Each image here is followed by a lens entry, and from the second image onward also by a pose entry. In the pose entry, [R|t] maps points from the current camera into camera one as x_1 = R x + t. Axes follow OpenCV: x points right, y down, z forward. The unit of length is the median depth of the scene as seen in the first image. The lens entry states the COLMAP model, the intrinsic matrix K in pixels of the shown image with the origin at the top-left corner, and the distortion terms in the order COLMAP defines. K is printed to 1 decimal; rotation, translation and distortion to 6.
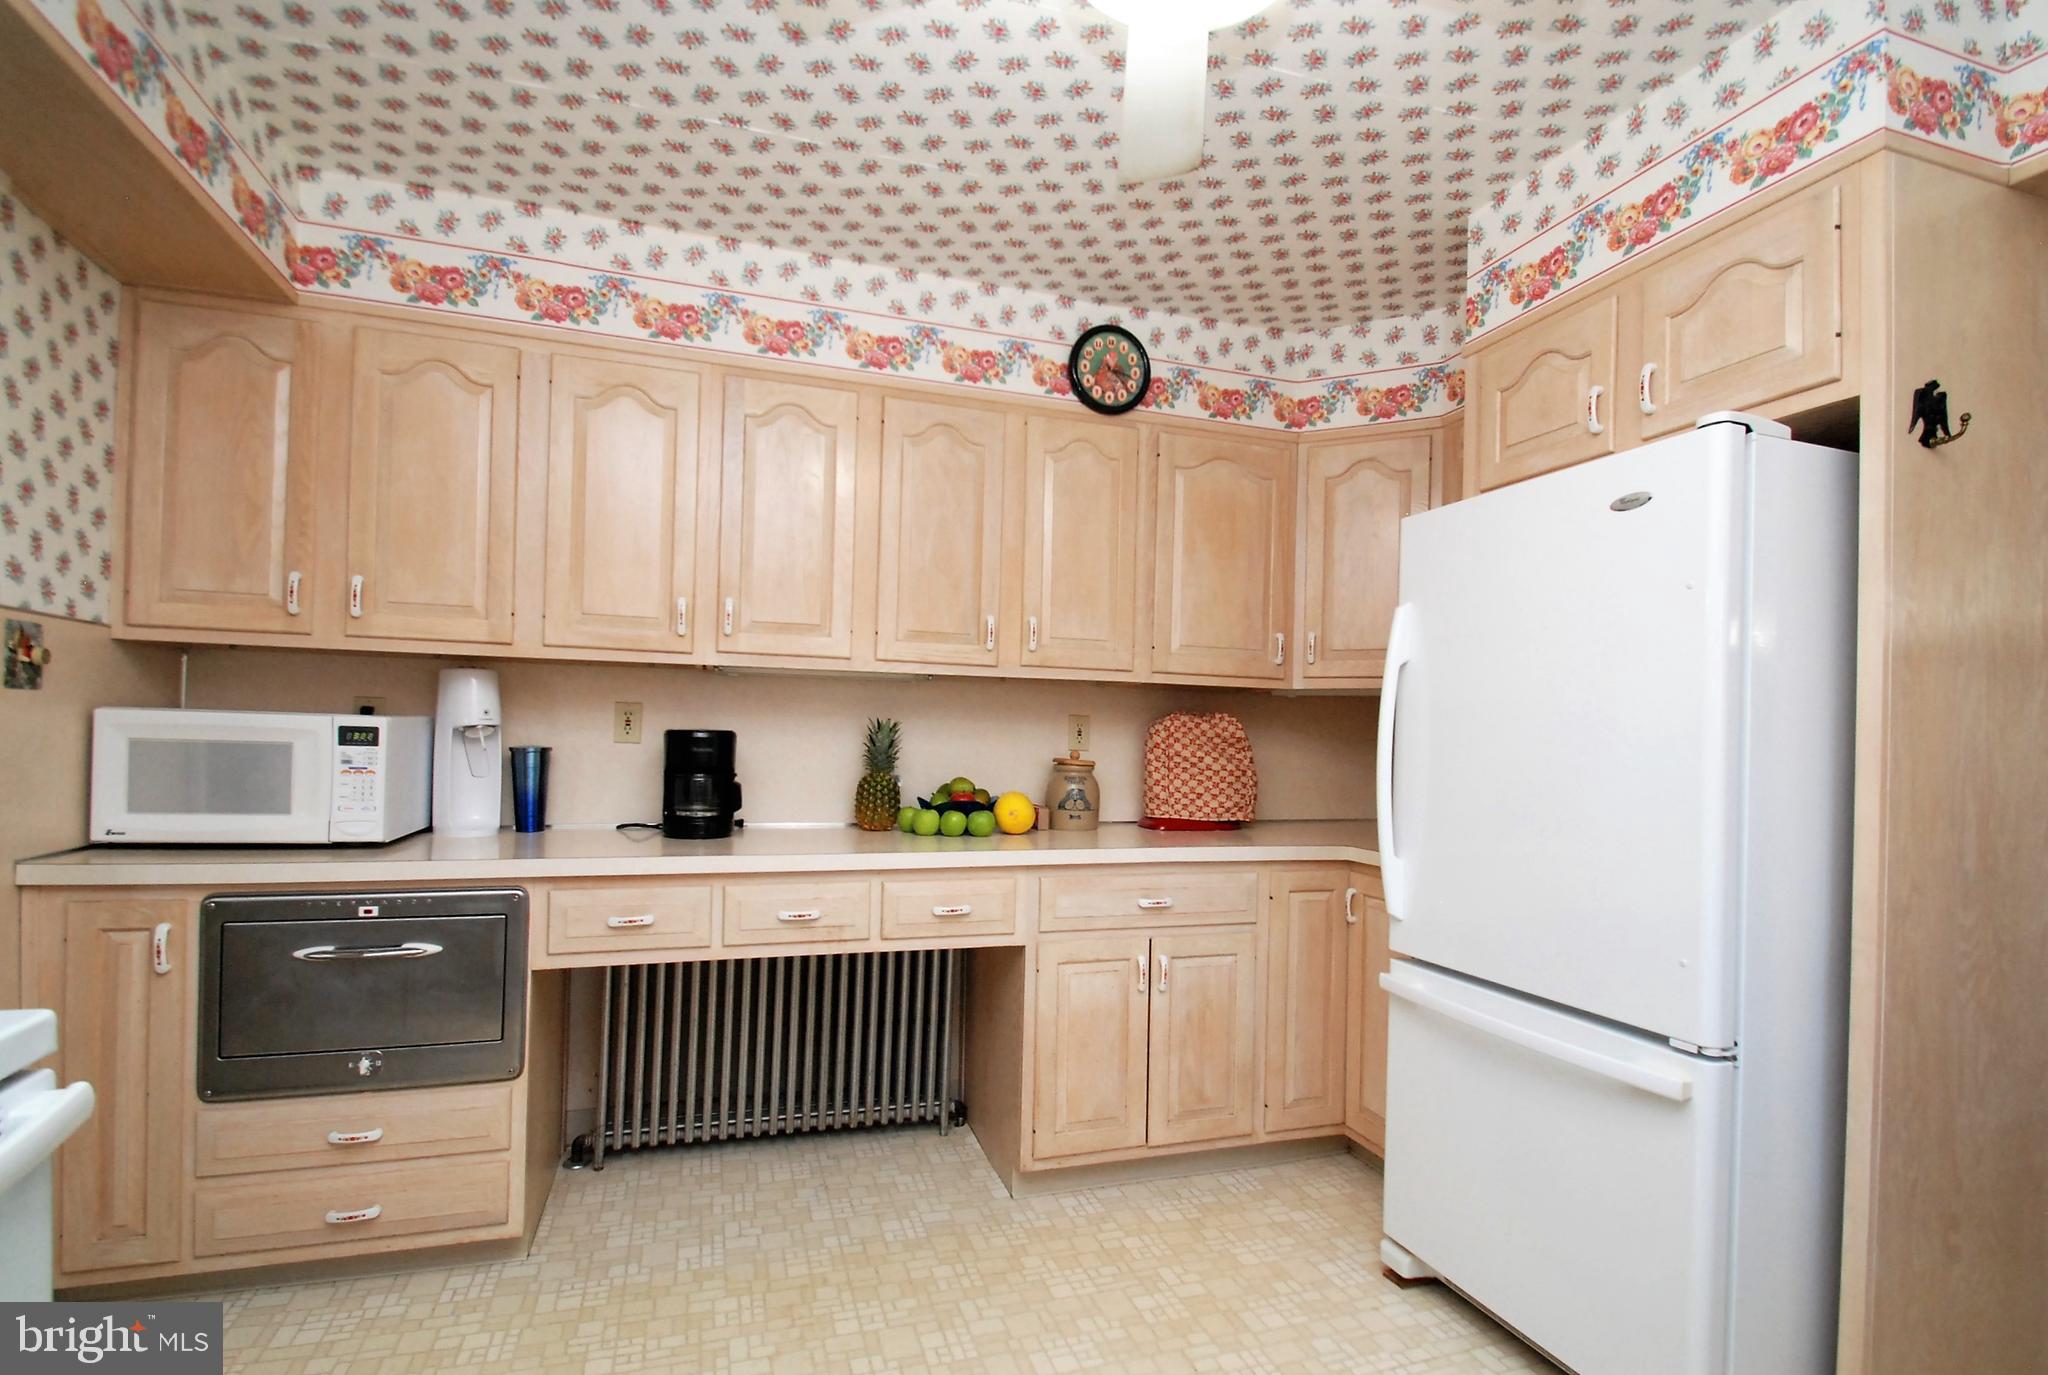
lens RADIAL K [[981.6, 0, 1020.0], [0, 981.6, 729.3], [0, 0, 1]] dist [0.048871, -0.038608]
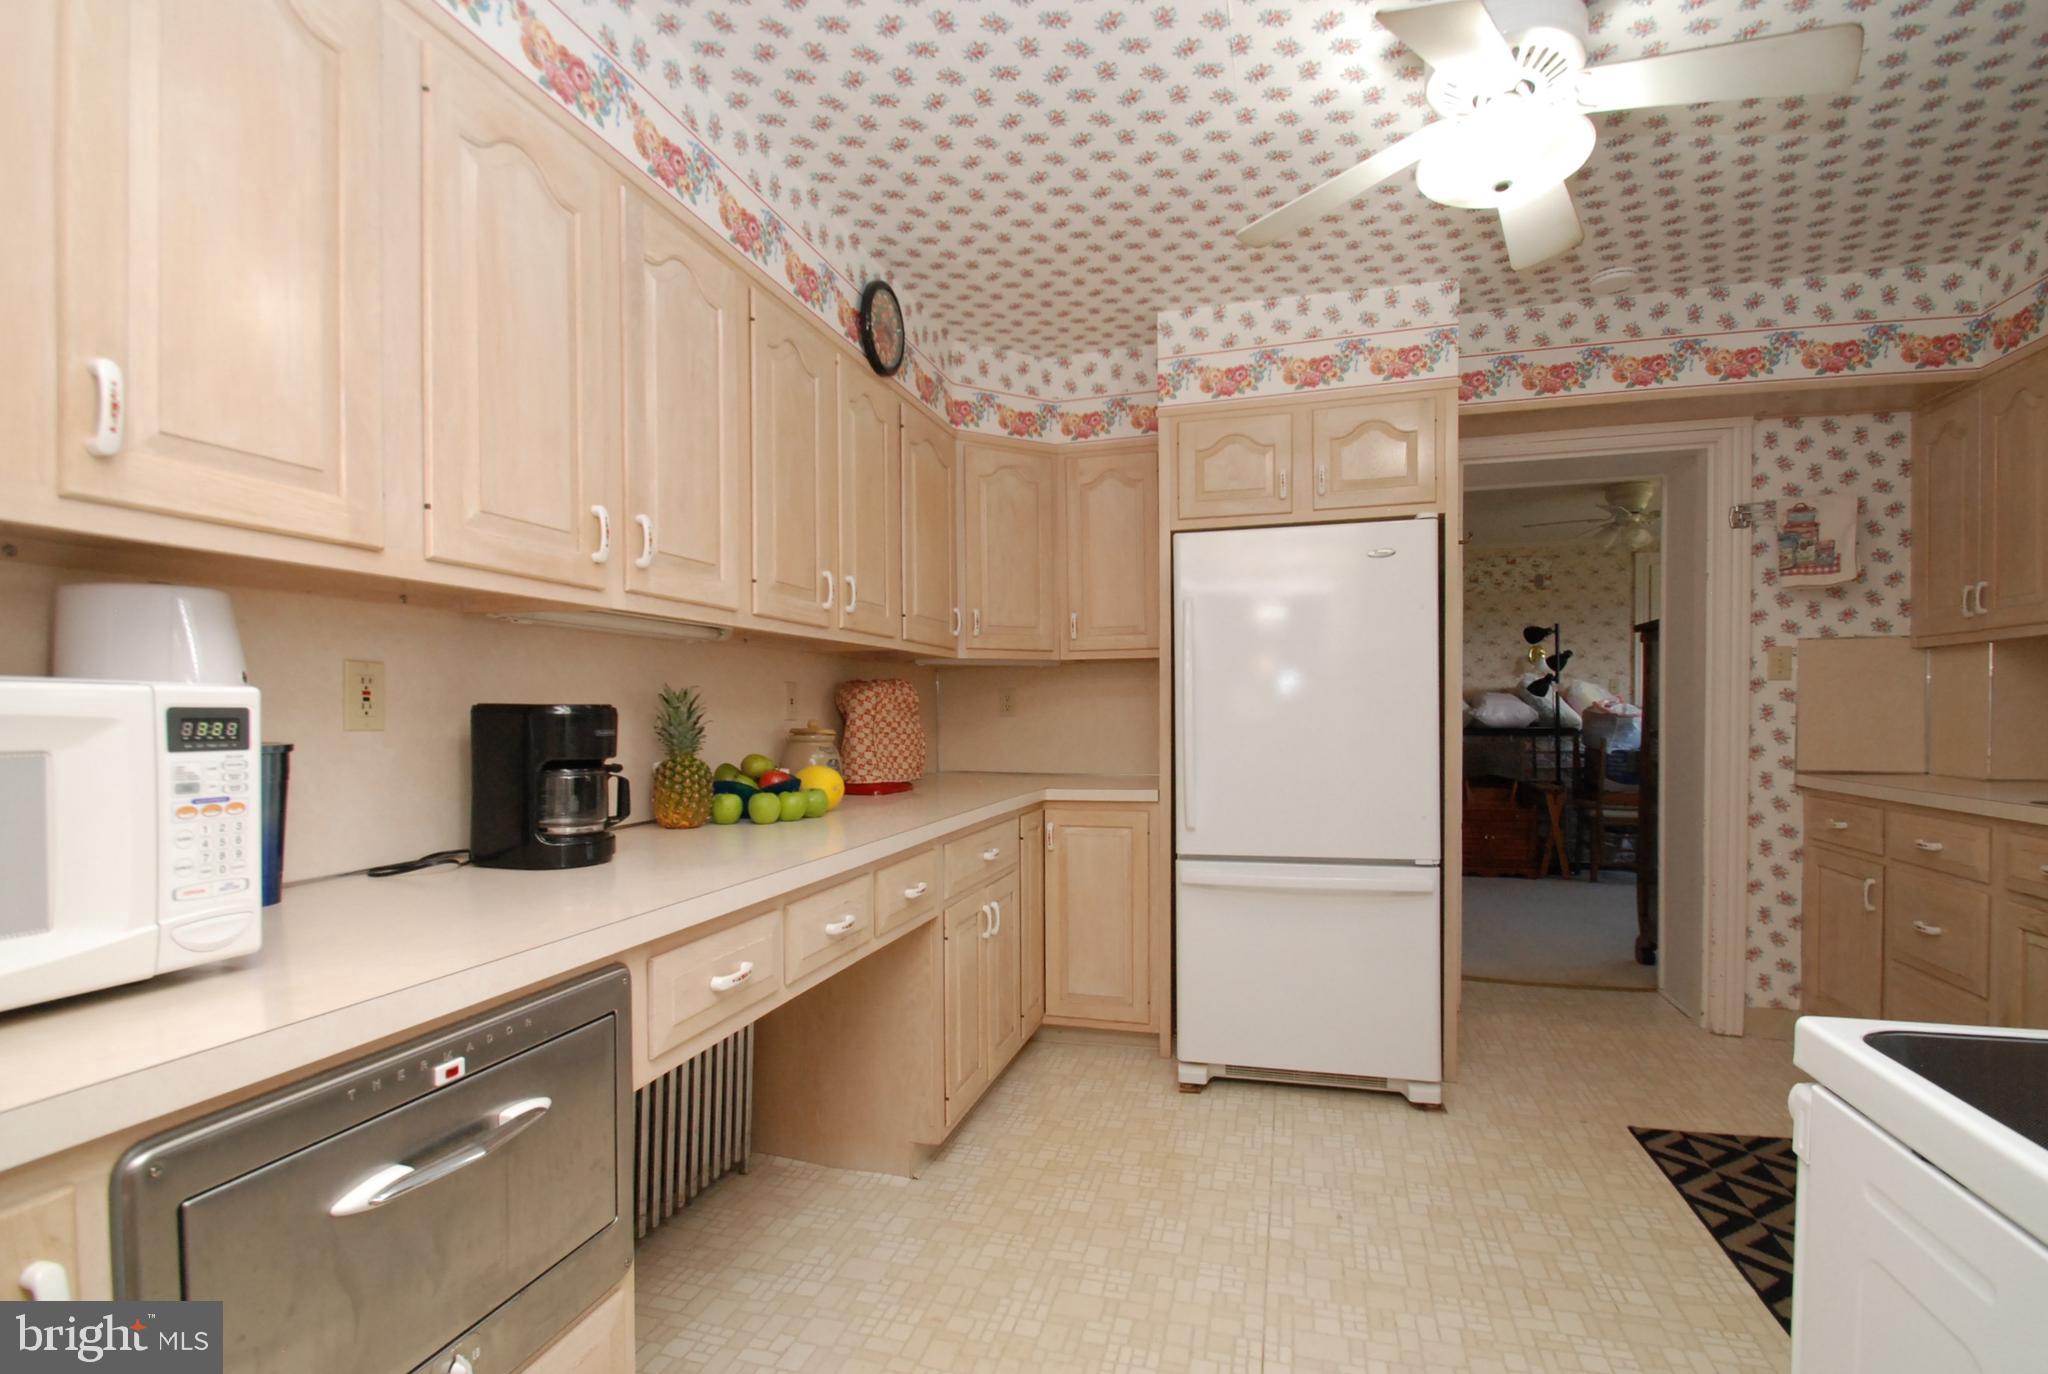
lens RADIAL K [[961.7, 0, 1025.7], [0, 961.7, 728.3], [0, 0, 1]] dist [0.003453, 0.000316]
pose [[0.552919, -0.042349, 0.832158, -0.799568], [0.015667, 0.999059, 0.040433, -0.005208], [-0.833087, -0.009318, 0.553063, 0.437822]]
